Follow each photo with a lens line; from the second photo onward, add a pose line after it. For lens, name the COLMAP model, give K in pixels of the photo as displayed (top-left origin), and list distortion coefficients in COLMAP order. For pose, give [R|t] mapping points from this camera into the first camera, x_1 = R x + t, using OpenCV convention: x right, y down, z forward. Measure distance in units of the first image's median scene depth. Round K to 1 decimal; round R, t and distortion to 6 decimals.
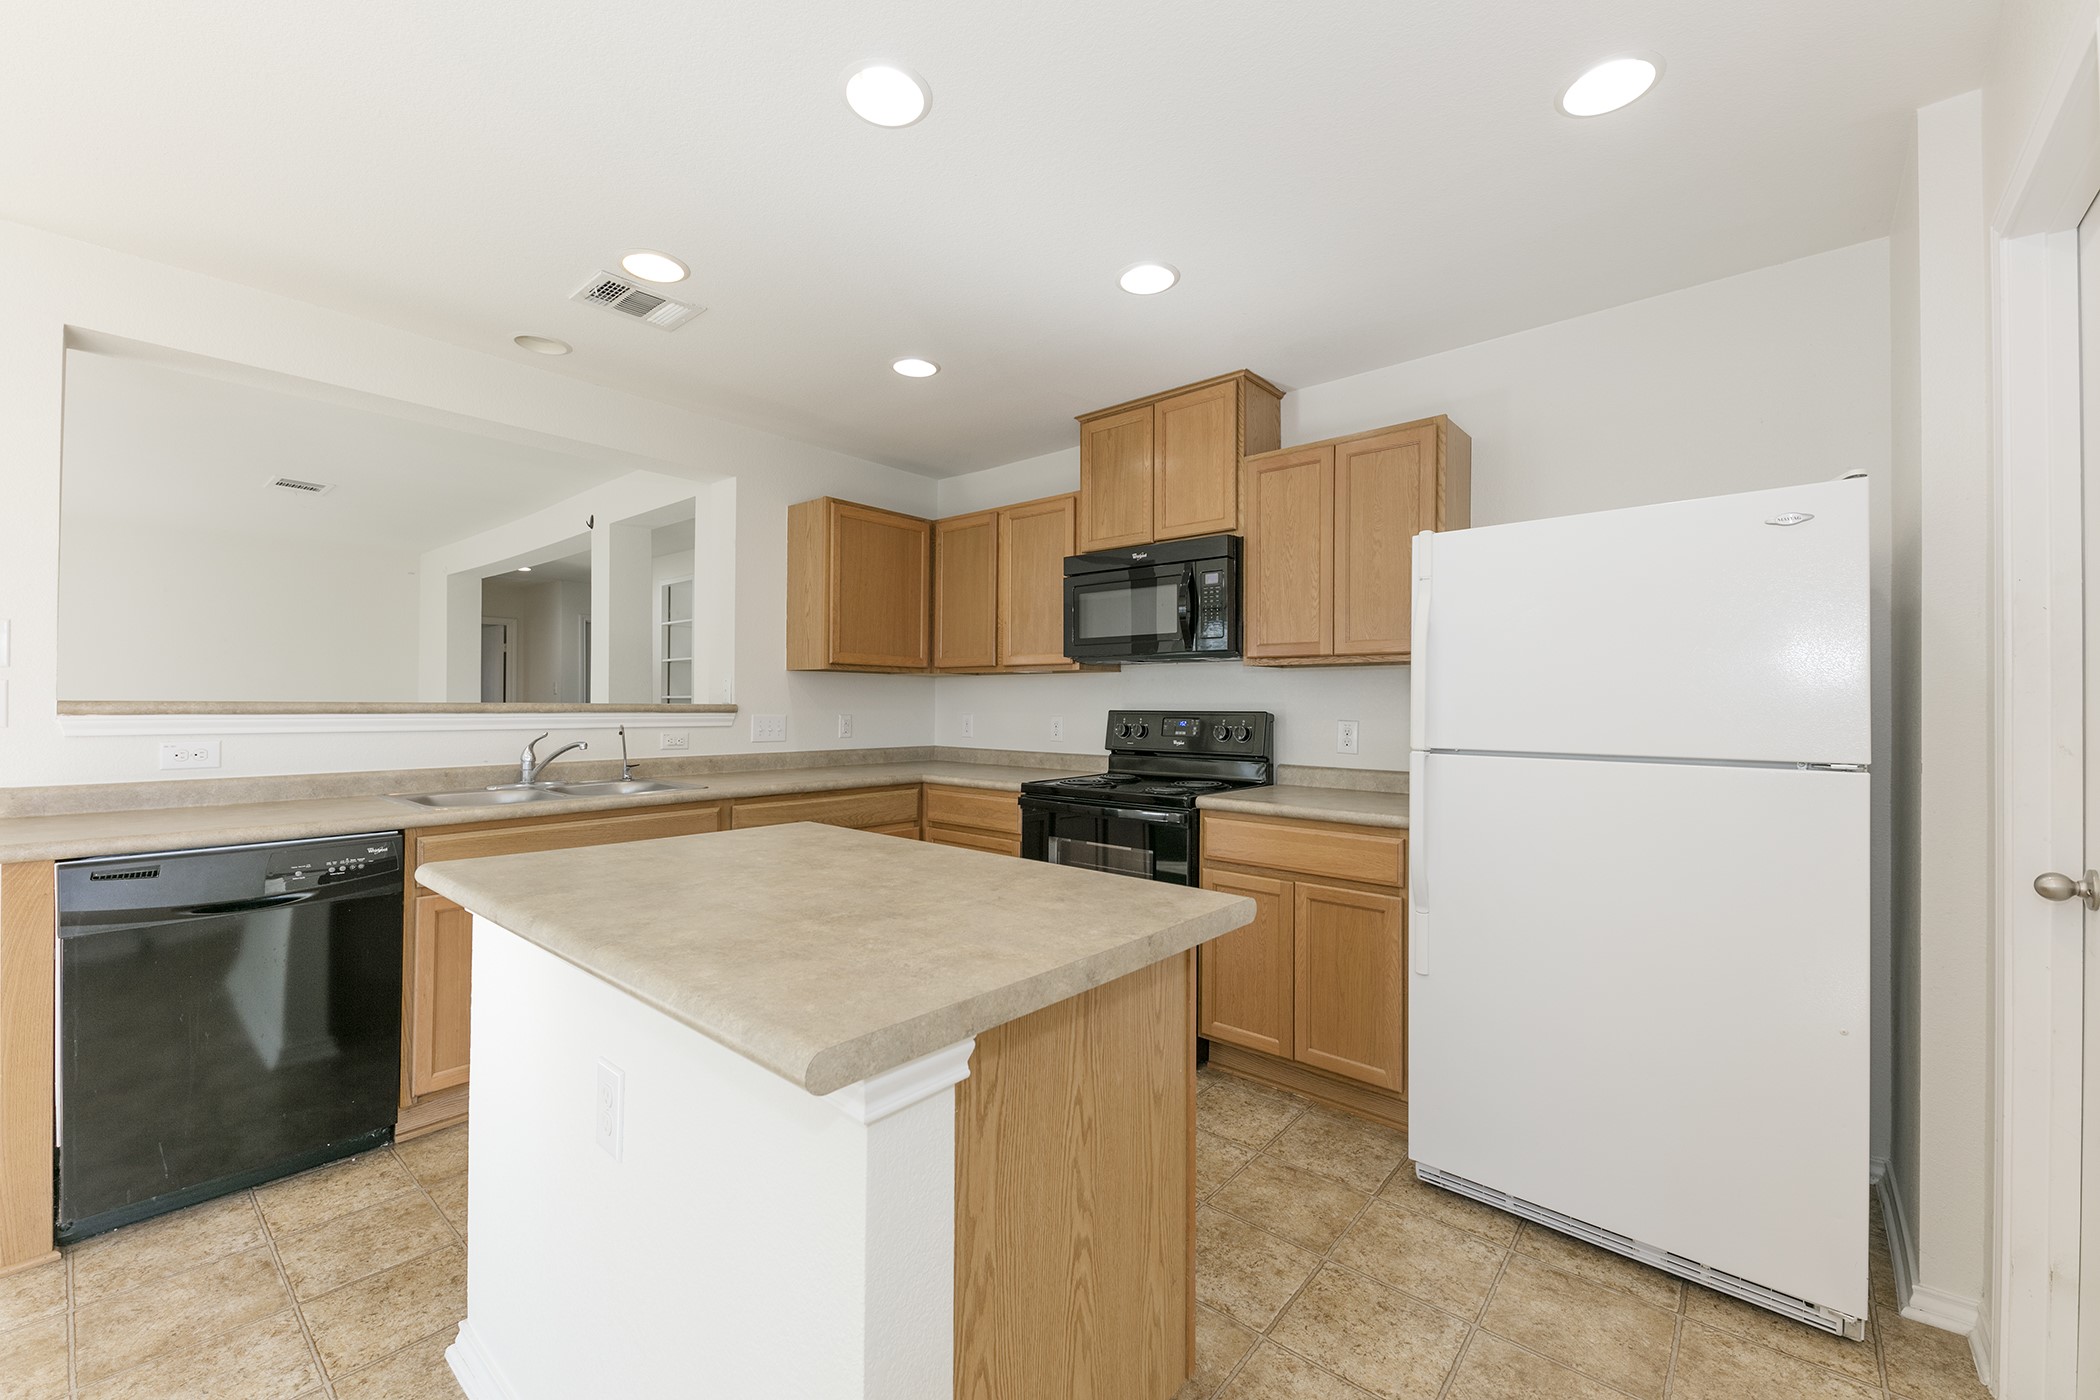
lens RADIAL K [[848.5, 0, 1020.7], [0, 848.5, 703.3], [0, 0, 1]] dist [0.041296, -0.018205]
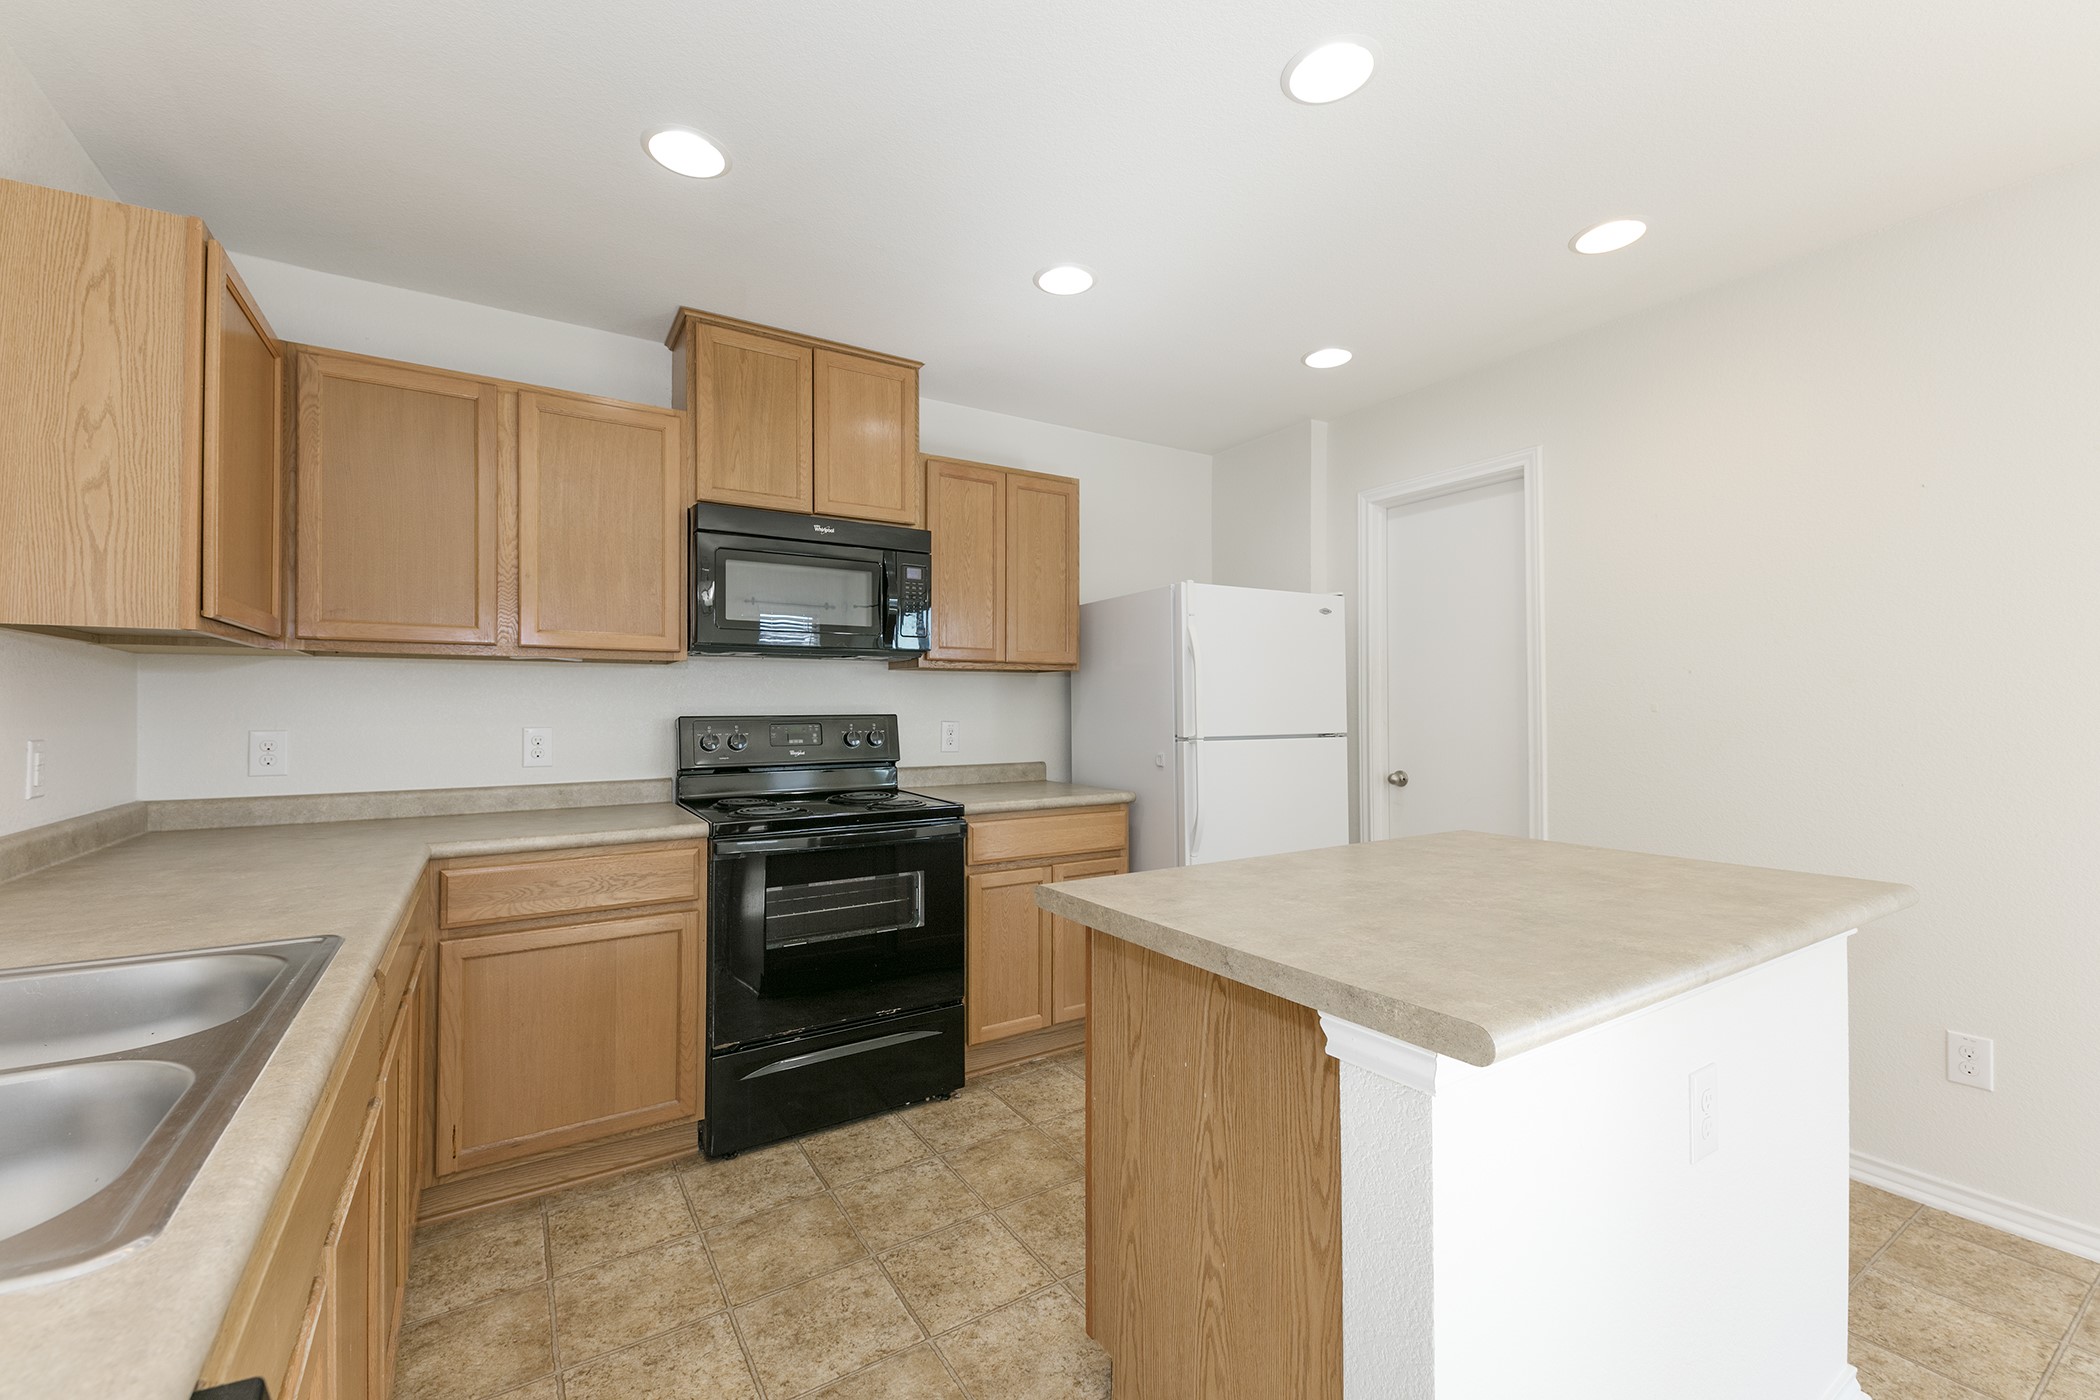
lens RADIAL K [[853.8, 0, 1090.4], [0, 853.8, 705.6], [0, 0, 1]] dist [0.022957, -0.011717]
pose [[0.253715, -0.005791, 0.967262, -0.558024], [0.007965, 0.999961, 0.003898, -0.002446], [-0.967246, 0.006715, 0.253751, 0.498378]]
